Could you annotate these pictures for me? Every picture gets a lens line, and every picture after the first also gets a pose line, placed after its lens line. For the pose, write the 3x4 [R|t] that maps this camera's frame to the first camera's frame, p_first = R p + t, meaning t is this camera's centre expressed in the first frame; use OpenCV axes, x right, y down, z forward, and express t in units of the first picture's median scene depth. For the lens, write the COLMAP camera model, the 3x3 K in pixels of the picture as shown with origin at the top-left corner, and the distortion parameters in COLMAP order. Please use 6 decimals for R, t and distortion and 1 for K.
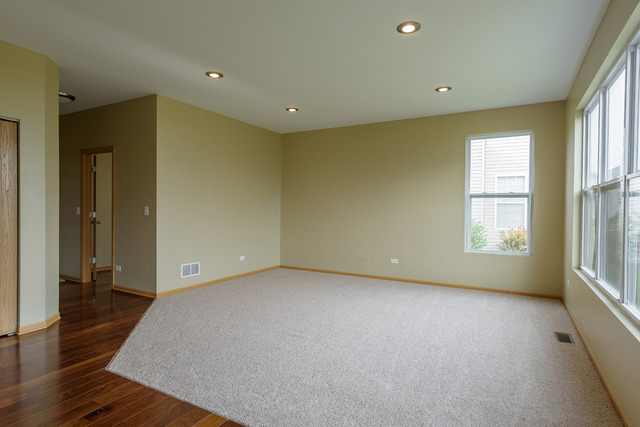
lens RADIAL K [[348.7, 0, 321.9], [0, 348.7, 211.2], [0, 0, 1]] dist [0.004214, -0.000366]
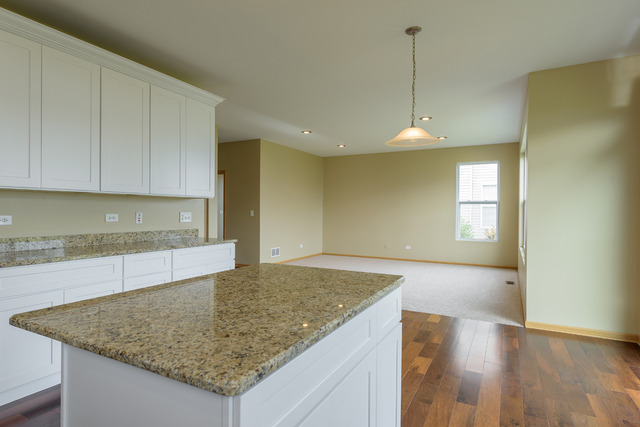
lens RADIAL K [[348.7, 0, 320.3], [0, 348.7, 212.2], [0, 0, 1]] dist [0.004214, -0.000366]
pose [[0.999888, -0.002422, 0.014749, -0.205146], [0.002482, 0.999988, -0.004105, 0.001751], [-0.014739, 0.004141, 0.999883, -0.517535]]
